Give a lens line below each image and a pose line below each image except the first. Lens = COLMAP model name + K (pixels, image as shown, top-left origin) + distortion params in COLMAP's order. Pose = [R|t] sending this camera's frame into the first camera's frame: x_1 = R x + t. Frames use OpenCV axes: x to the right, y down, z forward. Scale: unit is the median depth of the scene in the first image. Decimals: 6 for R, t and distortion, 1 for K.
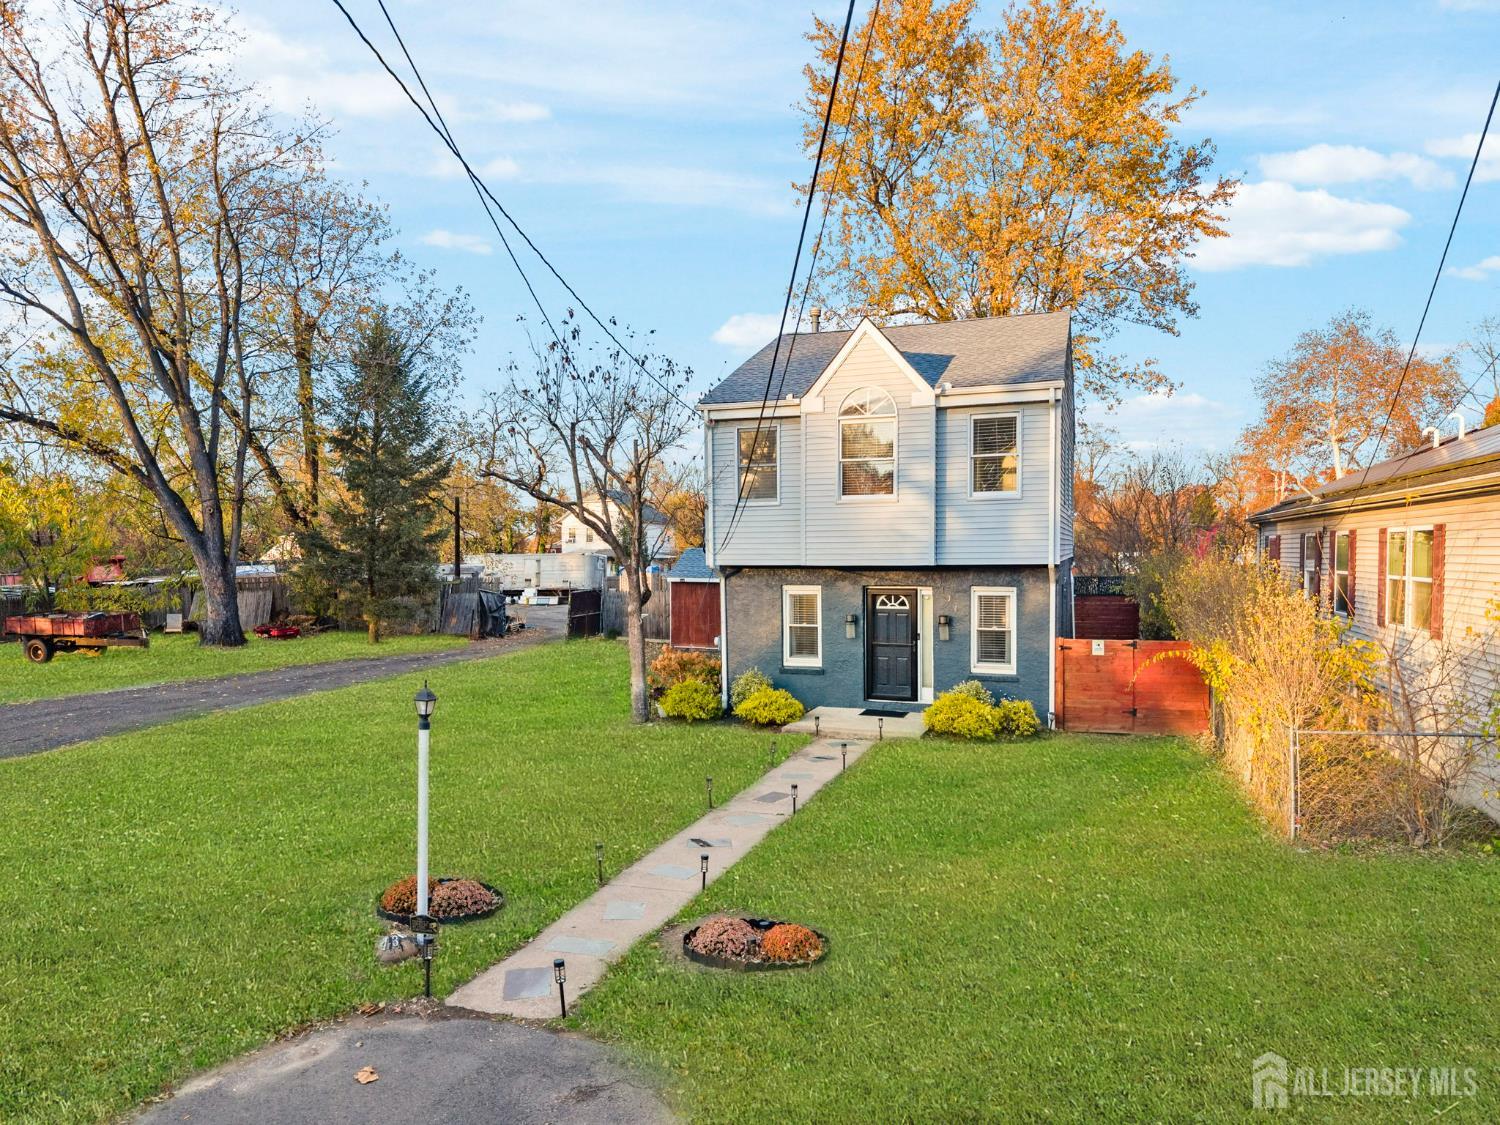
lens RADIAL K [[1026.7, 0, 743.5], [0, 1026.7, 610.0], [0, 0, 1]] dist [0.006382, -0.003857]
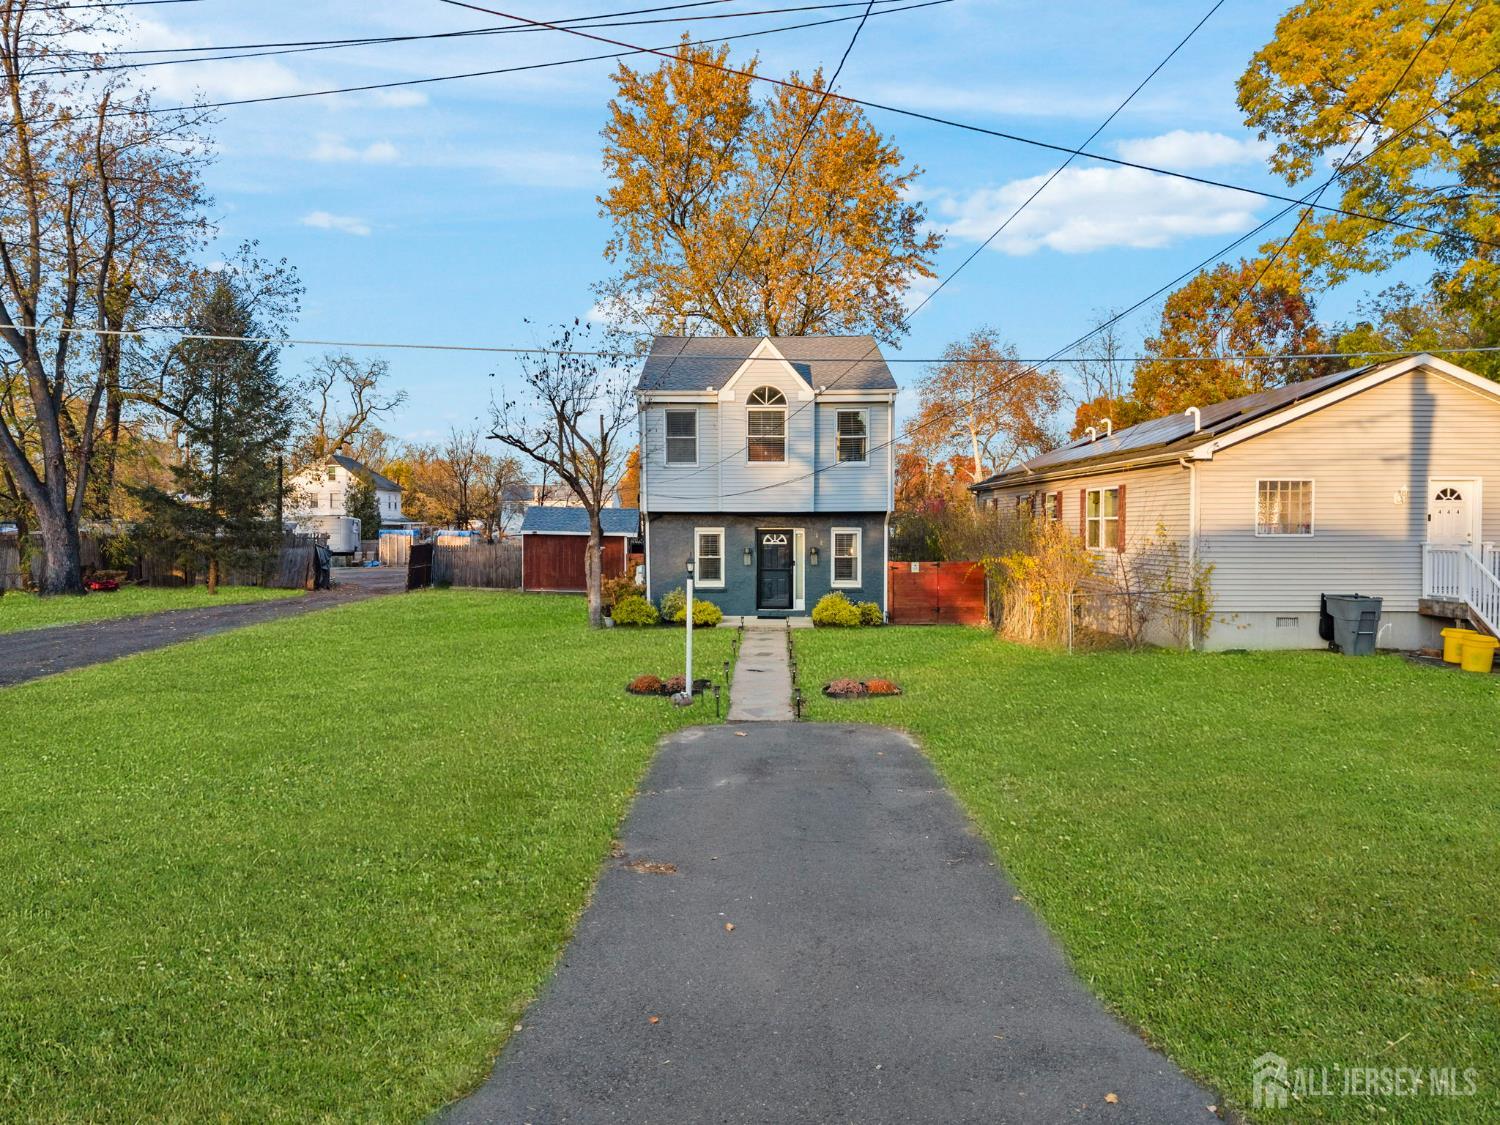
lens RADIAL K [[1012.4, 0, 750.0], [0, 1012.4, 562.5], [0, 0, 1]] dist [0.050386, -0.057767]
pose [[0.948309, -0.005018, 0.317310, -0.326922], [0.011955, 0.999730, -0.019917, 0.052080], [-0.317124, 0.022681, 0.948113, -0.299688]]
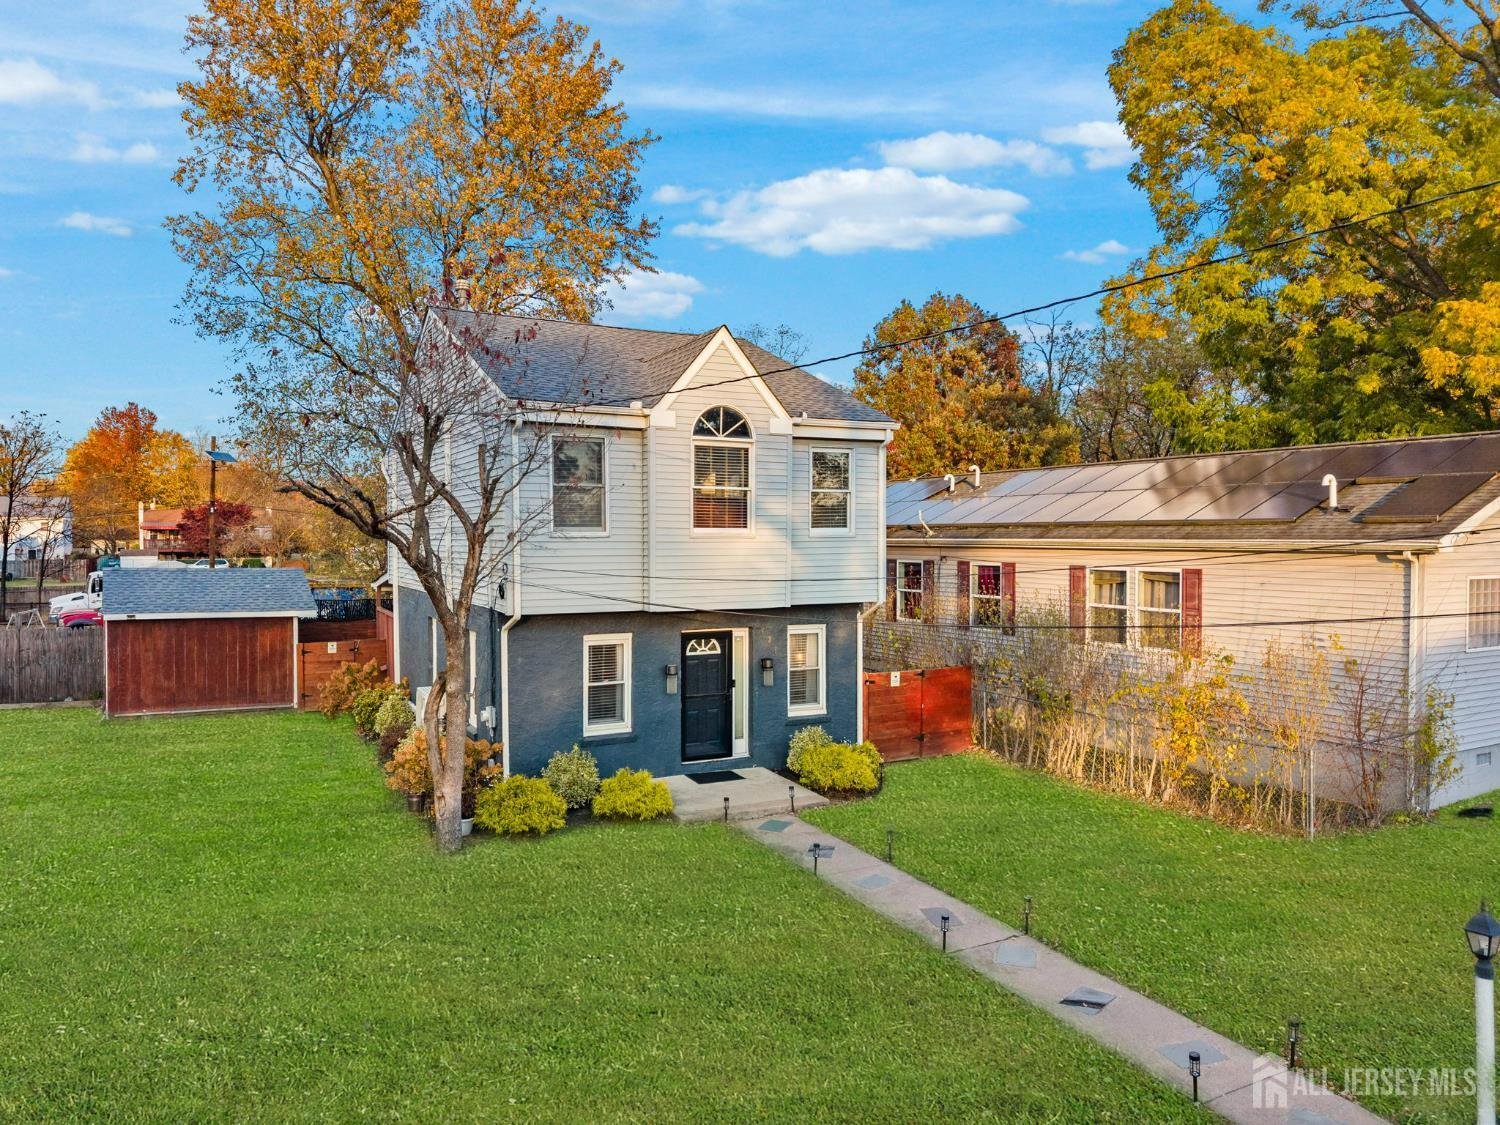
lens RADIAL K [[1012.4, 0, 750.0], [0, 1012.4, 562.5], [0, 0, 1]] dist [0.050386, -0.057767]
pose [[0.685691, -0.013798, 0.727762, -0.462631], [0.038704, 0.999097, -0.017524, -0.063847], [-0.726863, 0.040183, 0.685606, 0.374099]]
